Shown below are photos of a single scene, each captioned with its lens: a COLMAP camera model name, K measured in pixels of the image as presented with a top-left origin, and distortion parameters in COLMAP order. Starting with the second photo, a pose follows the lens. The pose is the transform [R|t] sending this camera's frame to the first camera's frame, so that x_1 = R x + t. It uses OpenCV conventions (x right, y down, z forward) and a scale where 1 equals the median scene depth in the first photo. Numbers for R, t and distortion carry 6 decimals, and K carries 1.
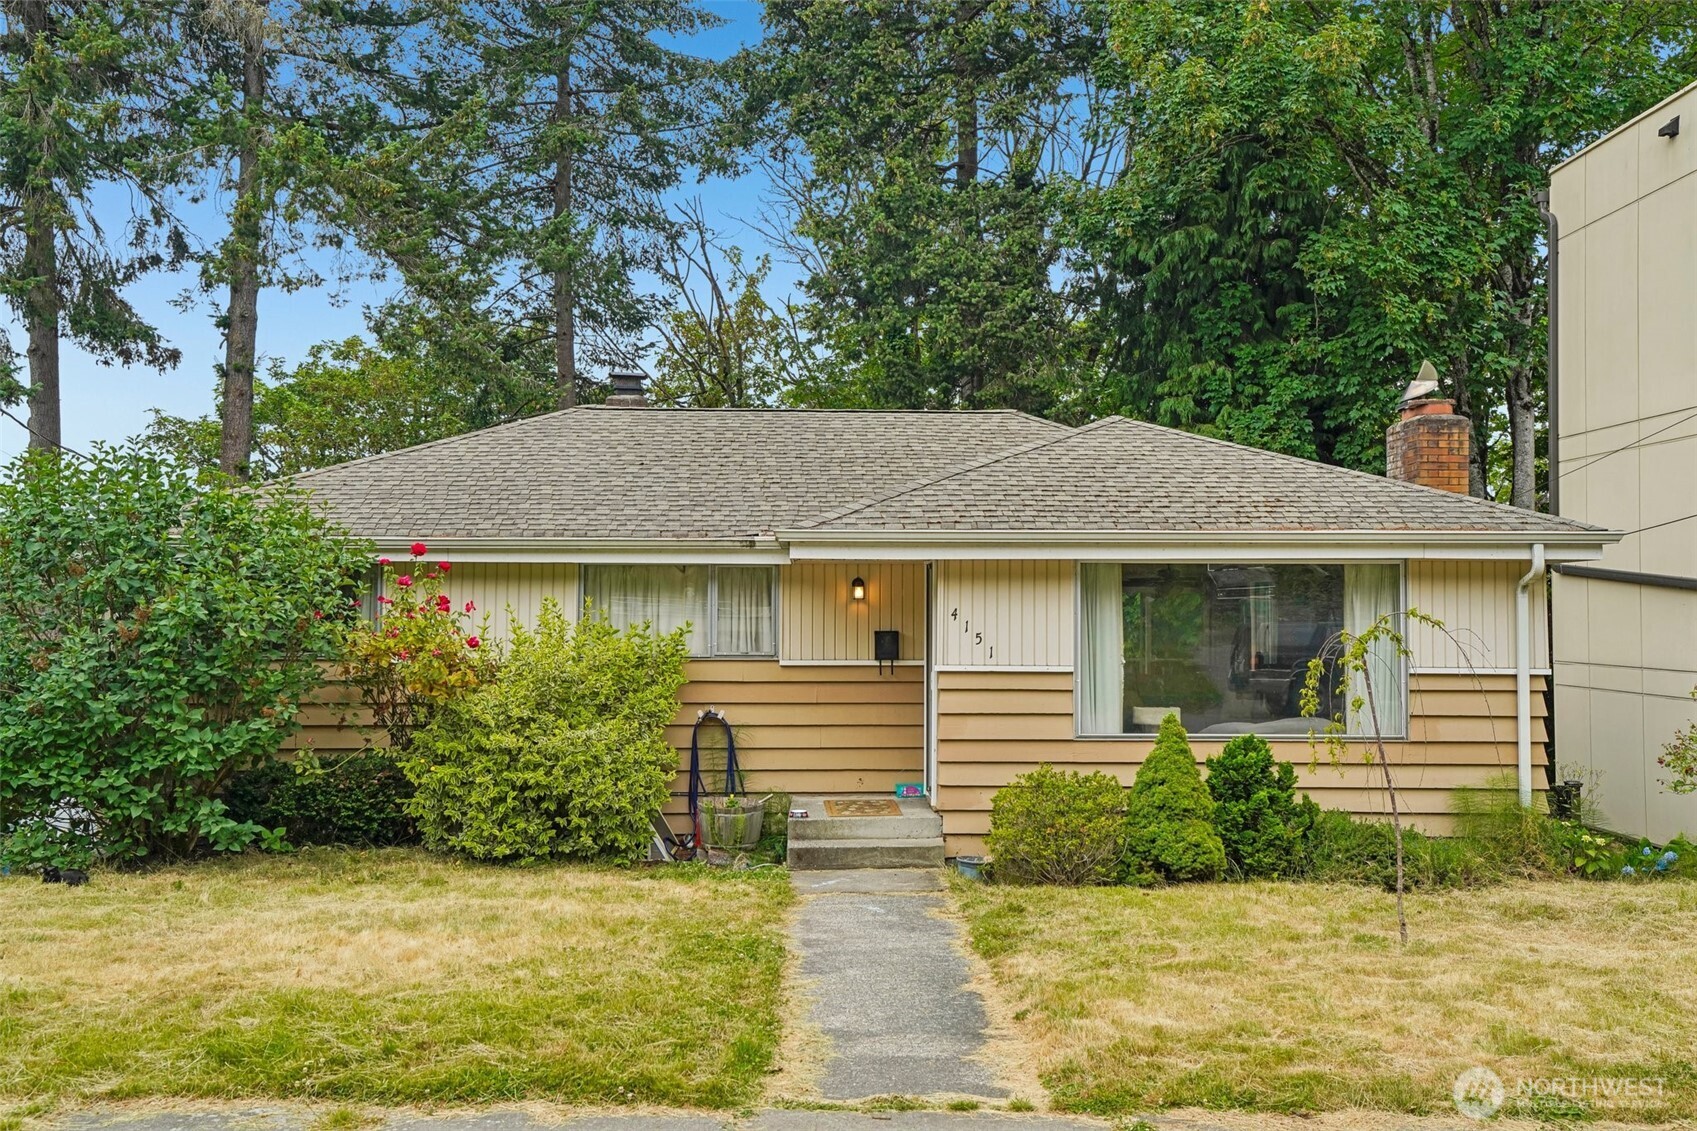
lens RADIAL K [[1629.2, 0, 848.5], [0, 1629.2, 565.5], [0, 0, 1]] dist [0.024493, 0.001792]
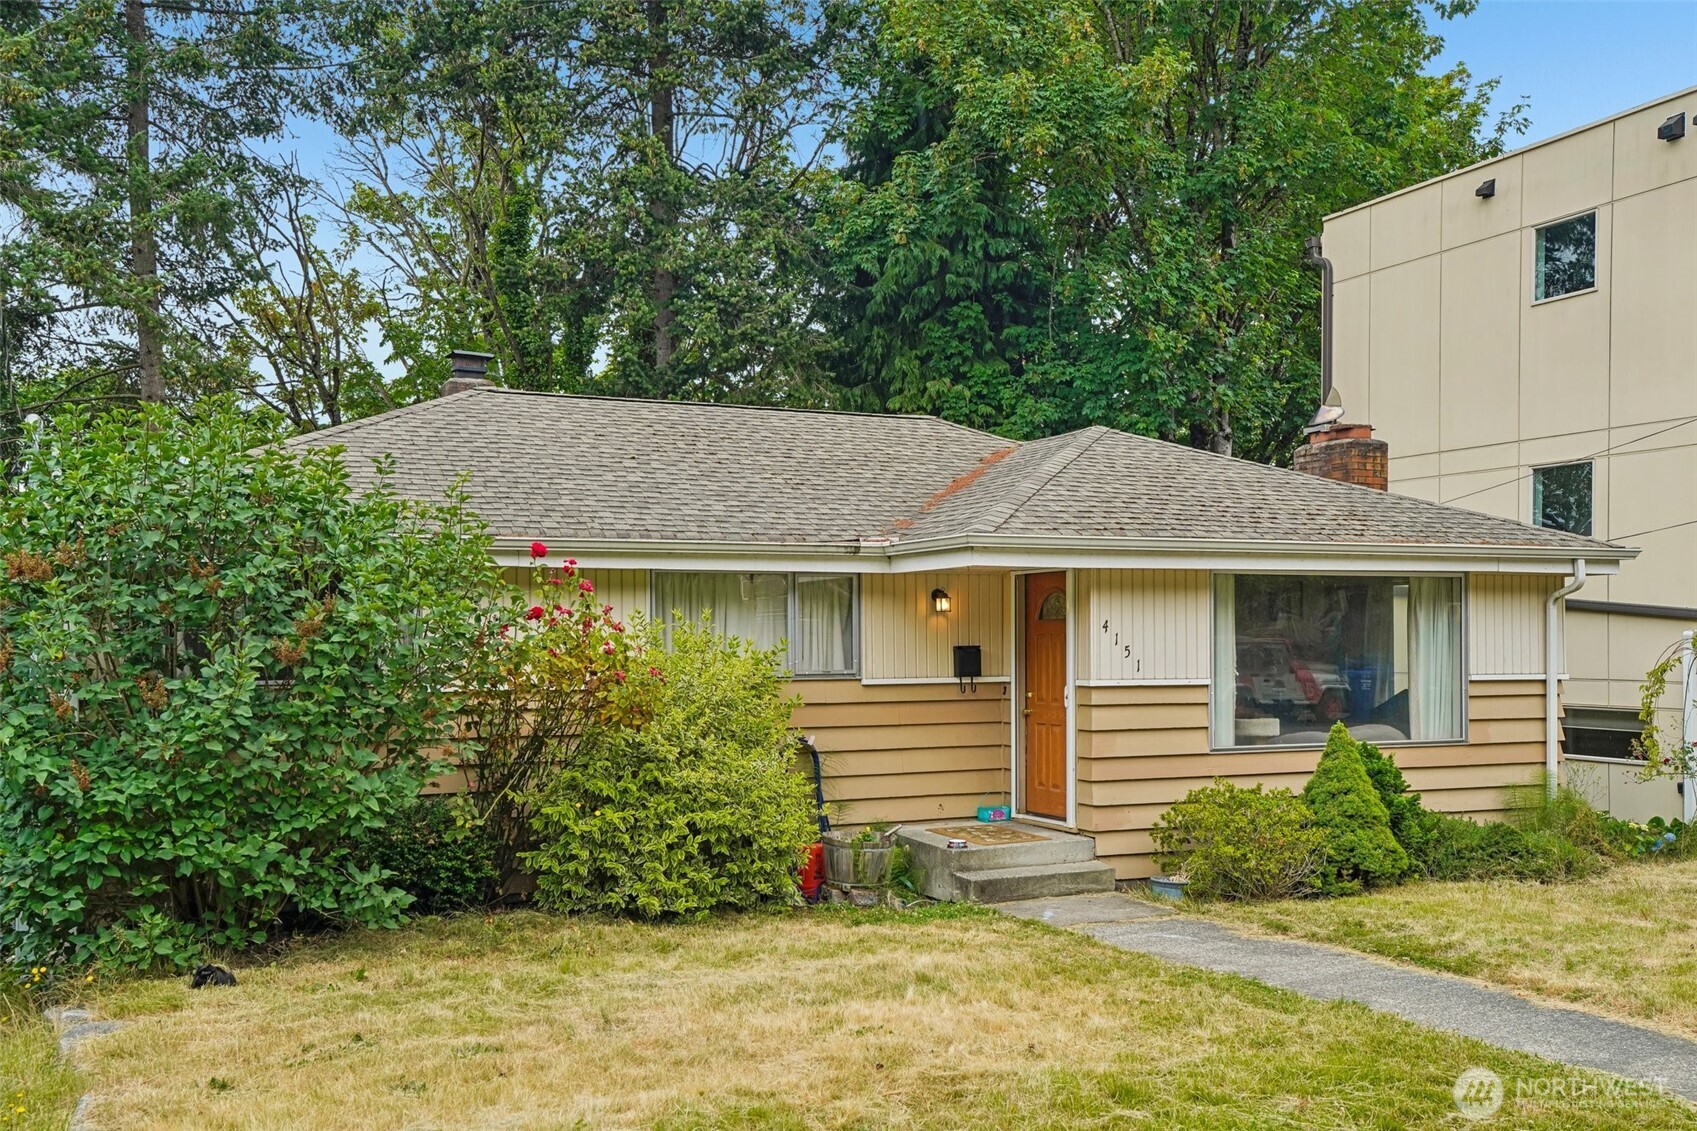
lens RADIAL K [[1661.3, 0, 847.5], [0, 1661.3, 638.8], [0, 0, 1]] dist [0.013959, 0.006690]
pose [[0.918796, -0.006713, 0.394675, -0.449142], [-0.004668, 0.999601, 0.027870, 0.010760], [-0.394705, -0.027449, 0.918398, 0.164545]]
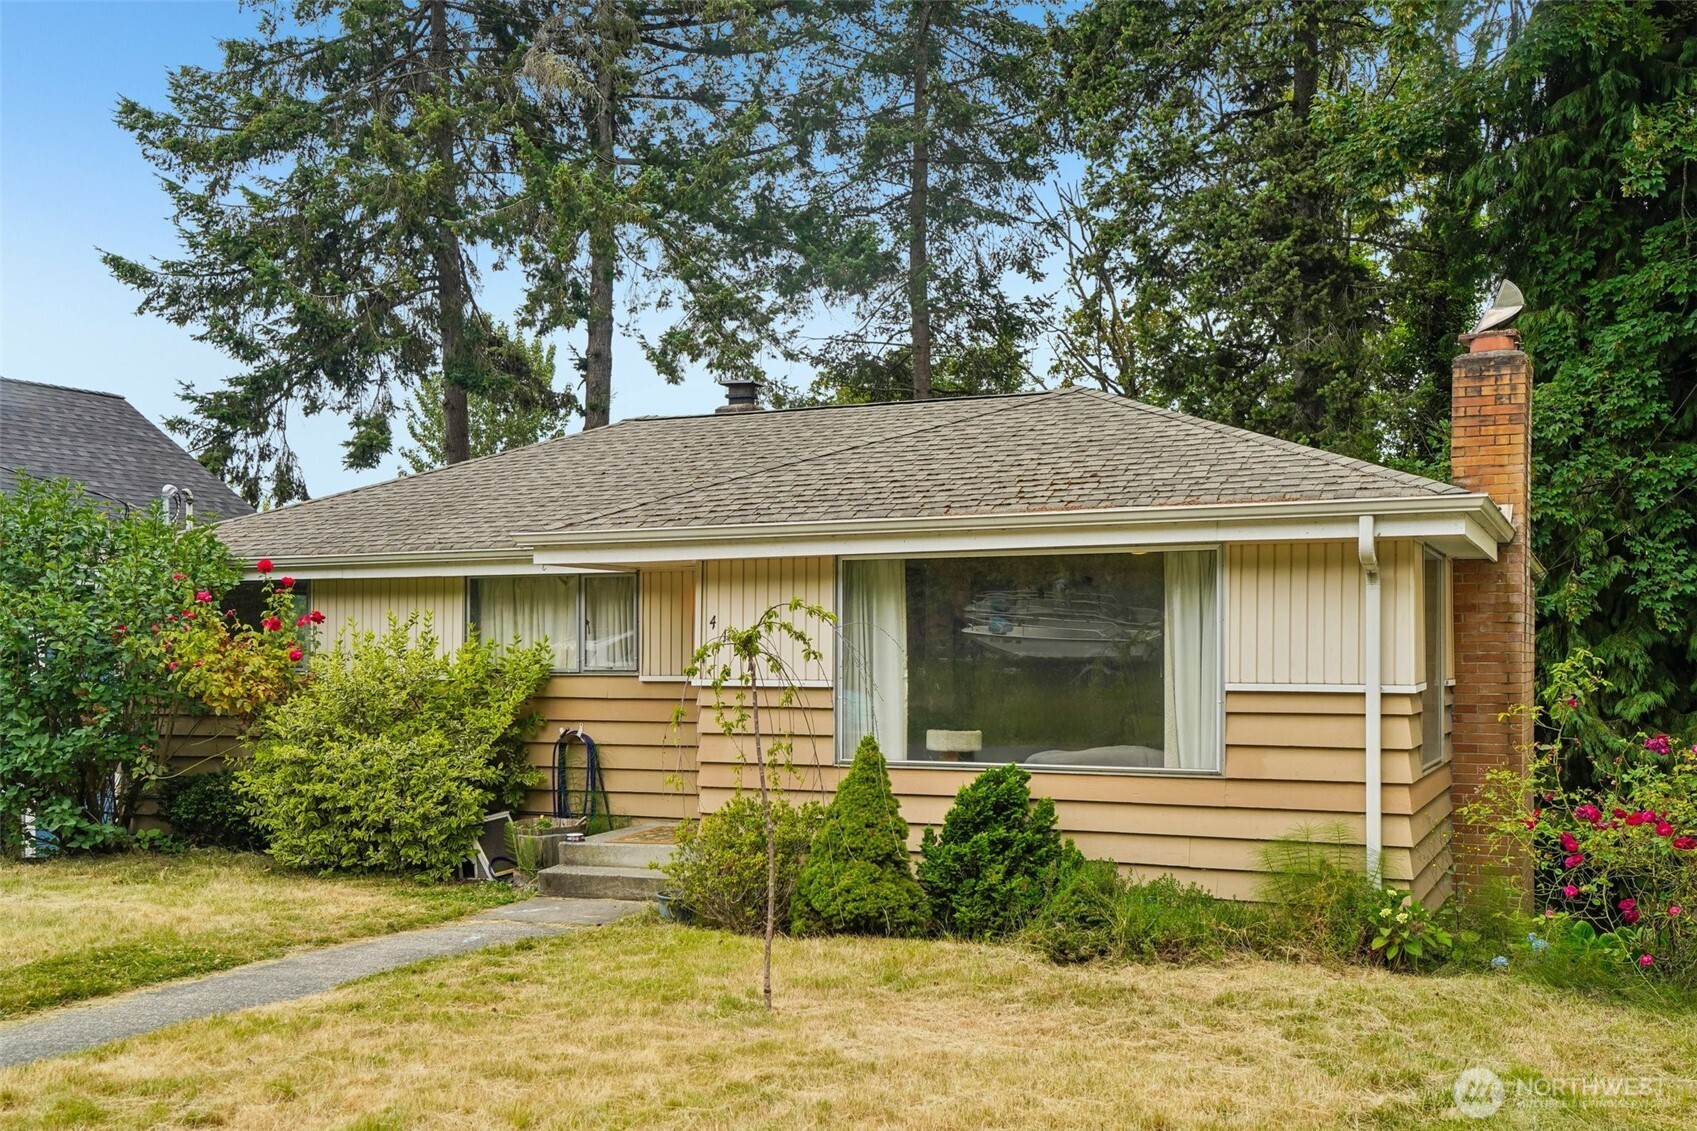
lens RADIAL K [[1682.3, 0, 847.2], [0, 1682.3, 659.9], [0, 0, 1]] dist [-0.068005, 0.566775]
pose [[0.899310, -0.003856, -0.437294, 0.524340], [0.020091, 0.999270, 0.032507, 0.021710], [0.436850, -0.038020, 0.898731, 0.201988]]
